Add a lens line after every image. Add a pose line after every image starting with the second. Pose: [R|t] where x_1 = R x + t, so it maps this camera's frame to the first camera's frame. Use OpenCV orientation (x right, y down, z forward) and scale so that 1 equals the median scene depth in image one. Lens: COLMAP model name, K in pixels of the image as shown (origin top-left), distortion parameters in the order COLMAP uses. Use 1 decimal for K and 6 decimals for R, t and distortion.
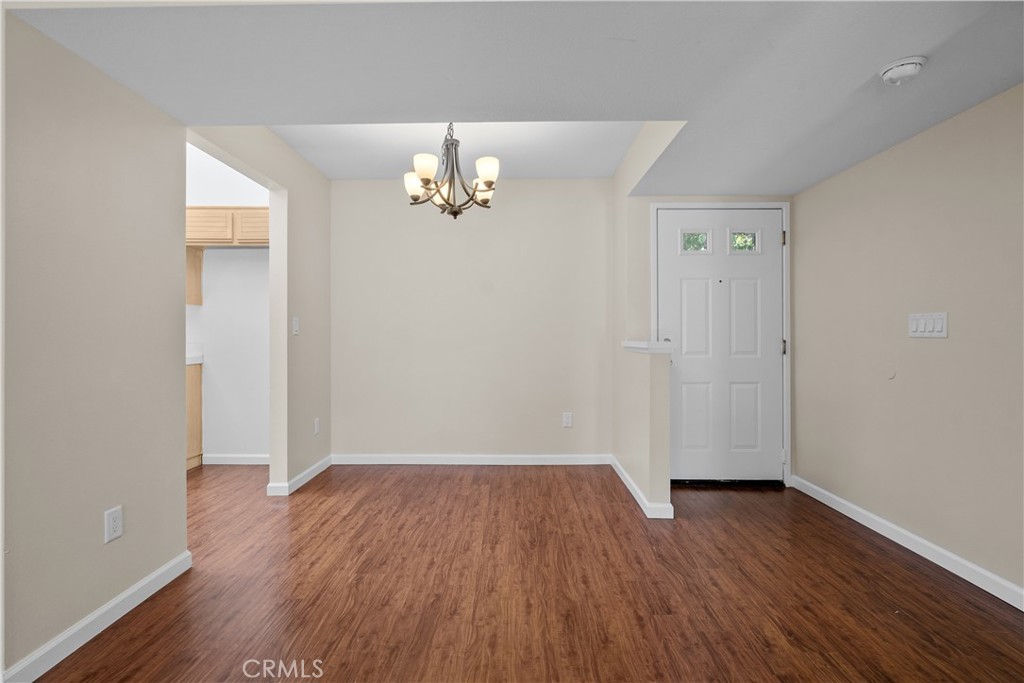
lens RADIAL K [[461.3, 0, 509.5], [0, 461.3, 339.9], [0, 0, 1]] dist [0.000564, 0.000539]
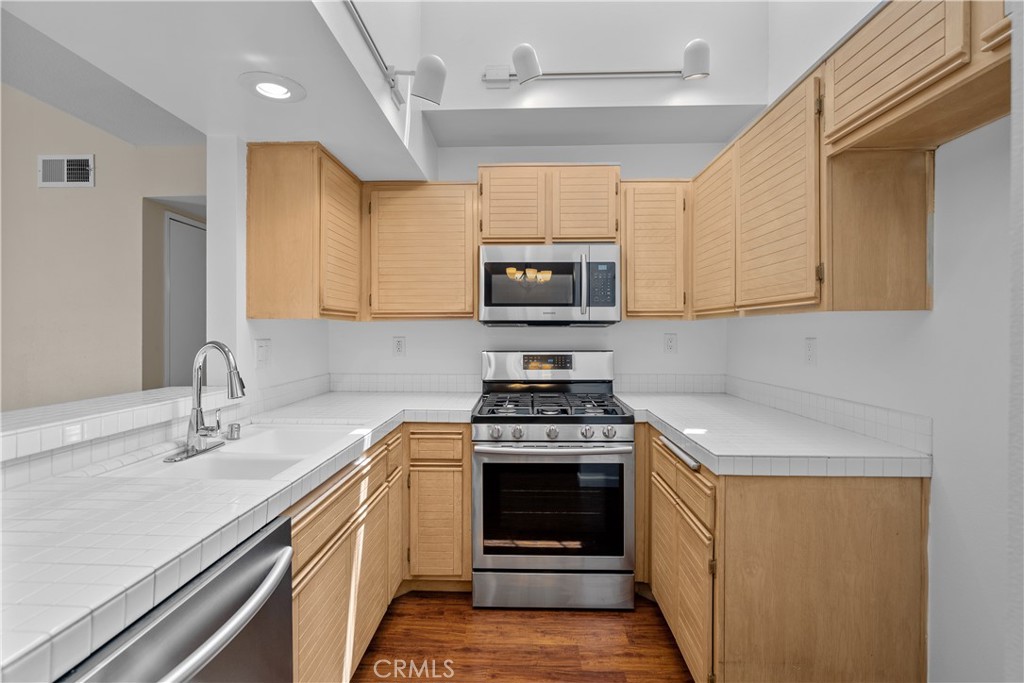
lens RADIAL K [[470.9, 0, 510.1], [0, 470.9, 336.0], [0, 0, 1]] dist [-0.003987, 0.000870]
pose [[-0.014249, 0.007940, -0.999867, -0.444366], [-0.010810, 0.999909, 0.008095, -0.080360], [0.999840, 0.010924, -0.014161, 0.996374]]
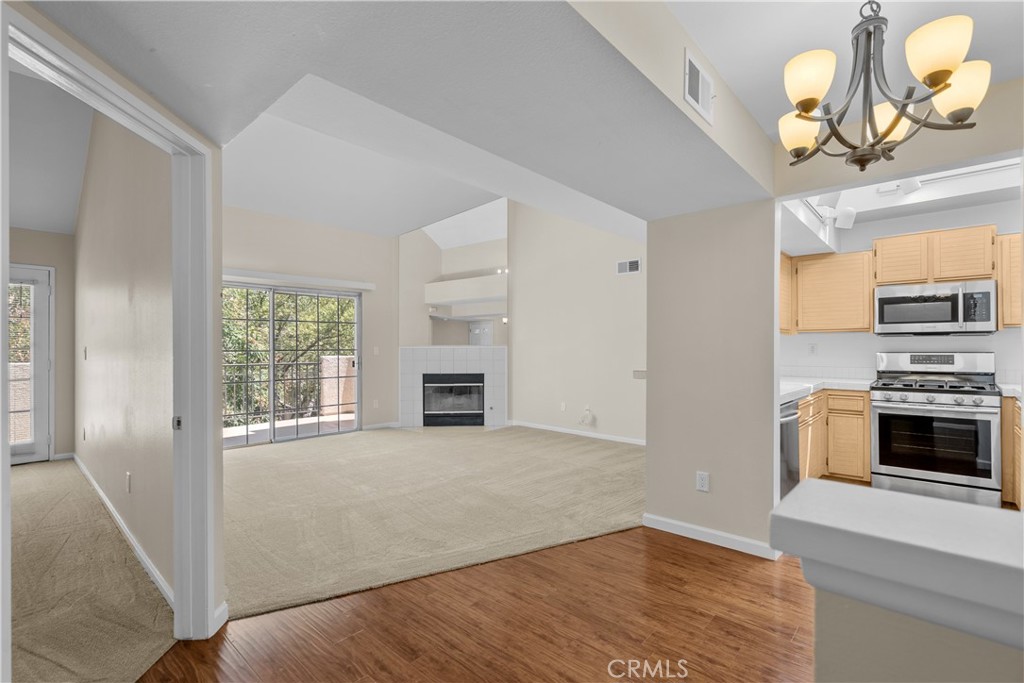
lens RADIAL K [[470.4, 0, 512.4], [0, 470.4, 345.7], [0, 0, 1]] dist [0.000513, 0.001171]
pose [[-0.658180, -0.002666, -0.752856, 0.560315], [-0.006269, 0.999978, 0.001940, -0.056309], [0.752834, 0.005996, -0.658183, 1.043788]]
